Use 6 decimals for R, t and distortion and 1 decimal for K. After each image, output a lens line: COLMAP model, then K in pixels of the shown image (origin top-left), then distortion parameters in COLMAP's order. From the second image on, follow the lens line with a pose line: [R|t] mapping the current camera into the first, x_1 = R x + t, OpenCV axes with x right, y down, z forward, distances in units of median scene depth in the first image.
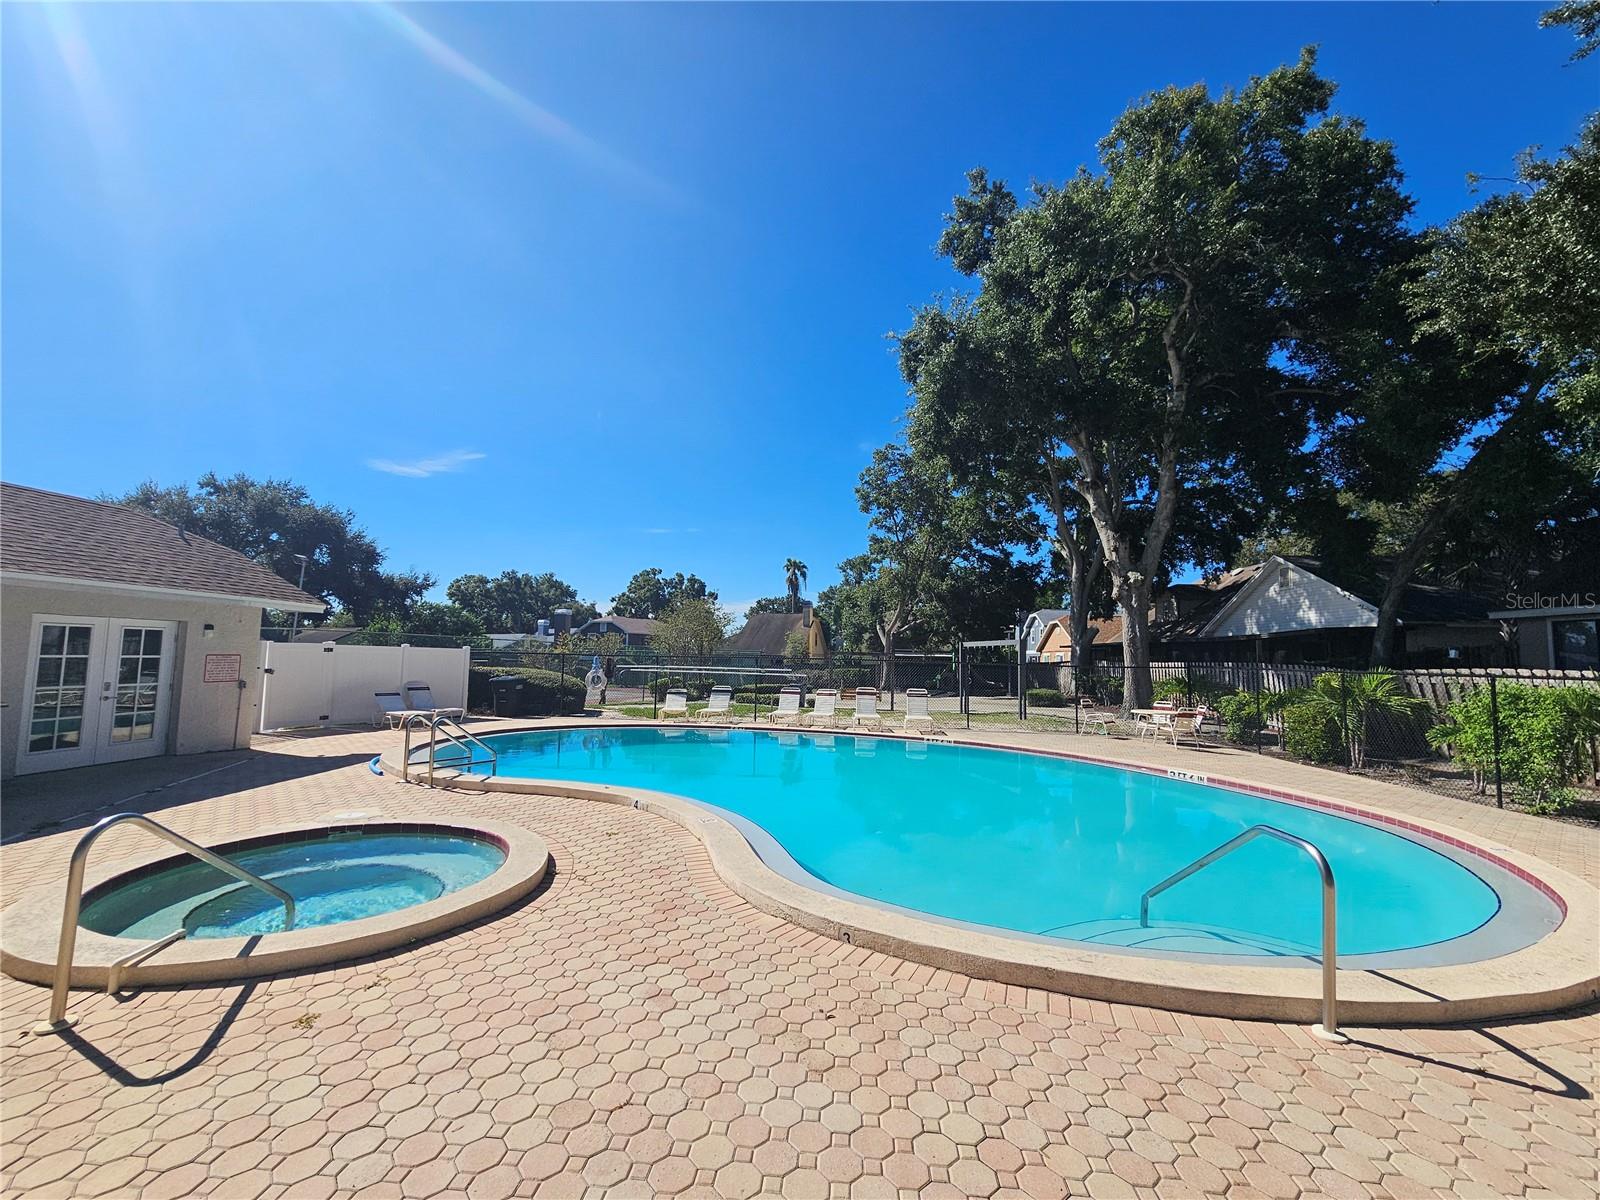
lens RADIAL K [[656.9, 0, 788.2], [0, 656.9, 598.1], [0, 0, 1]] dist [-0.003346, -0.000333]
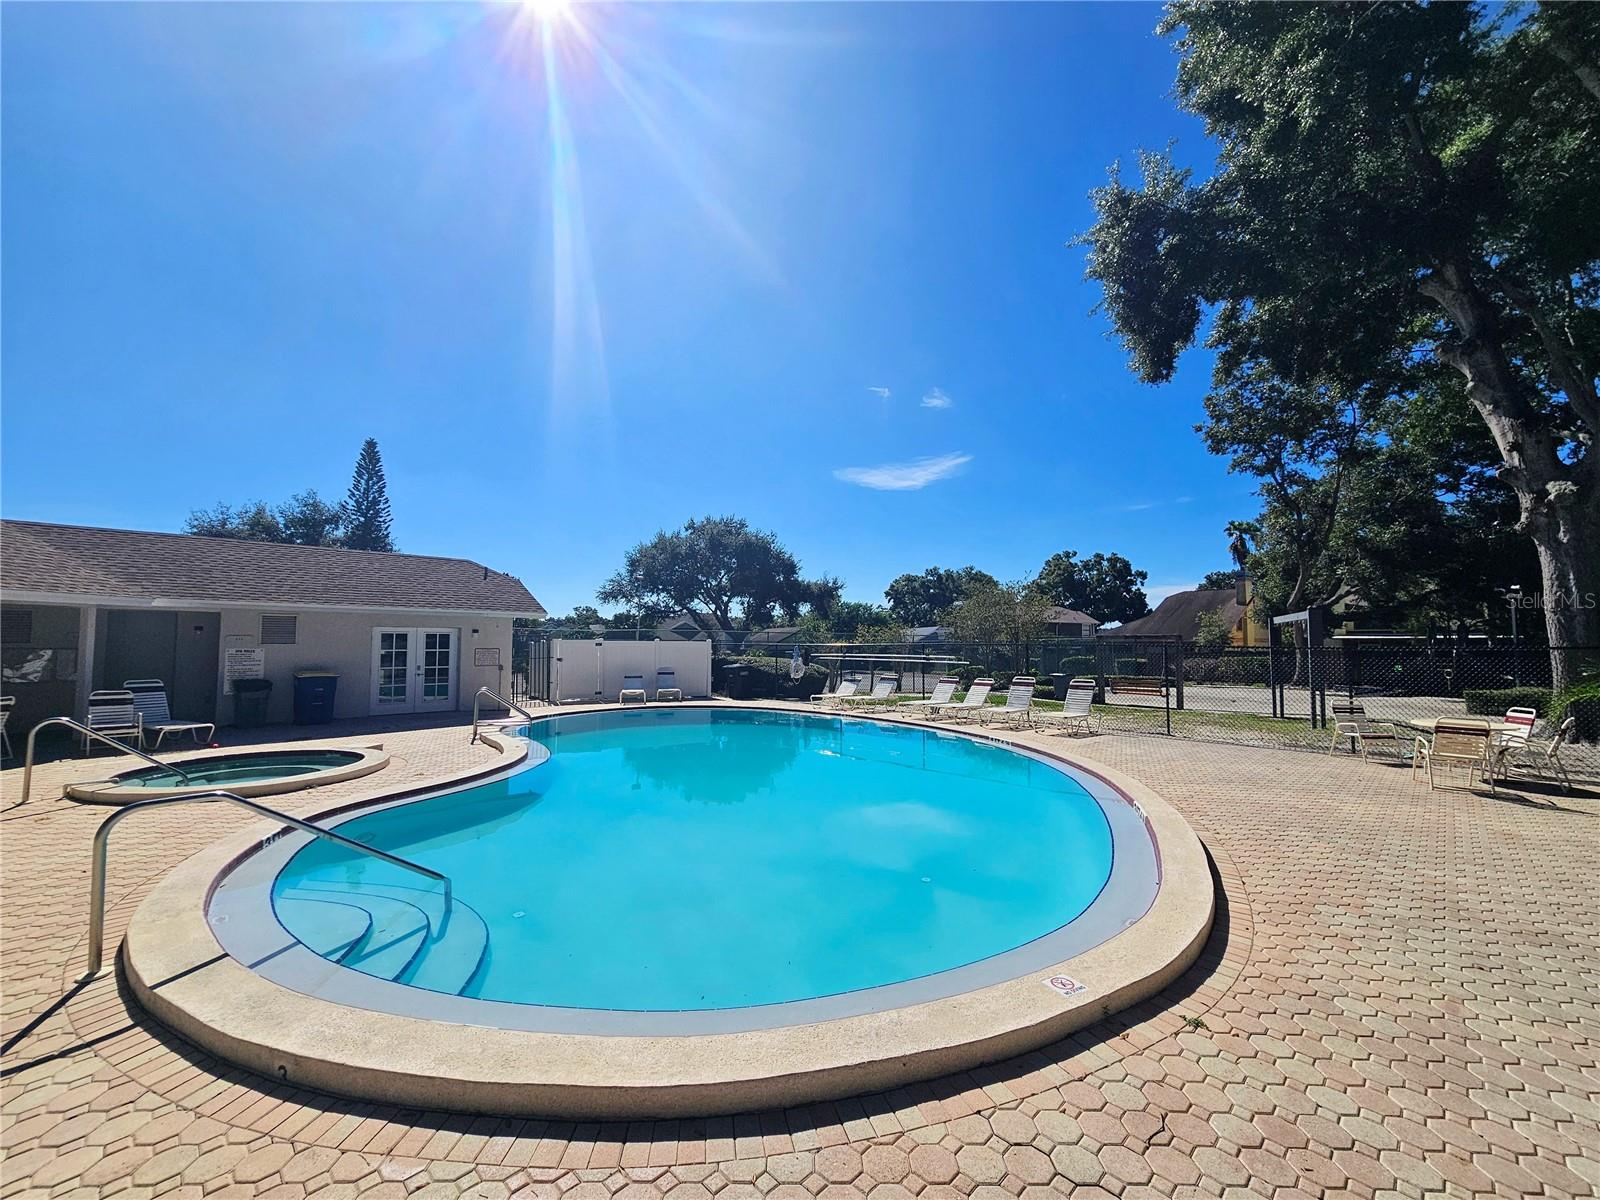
lens RADIAL K [[656.9, 0, 790.2], [0, 656.9, 602.7], [0, 0, 1]] dist [-0.003346, -0.000333]
pose [[0.767923, -0.059233, -0.637797, 0.185156], [0.072309, 0.997367, -0.005566, 0.010256], [0.636447, -0.041844, 0.770184, 0.068736]]
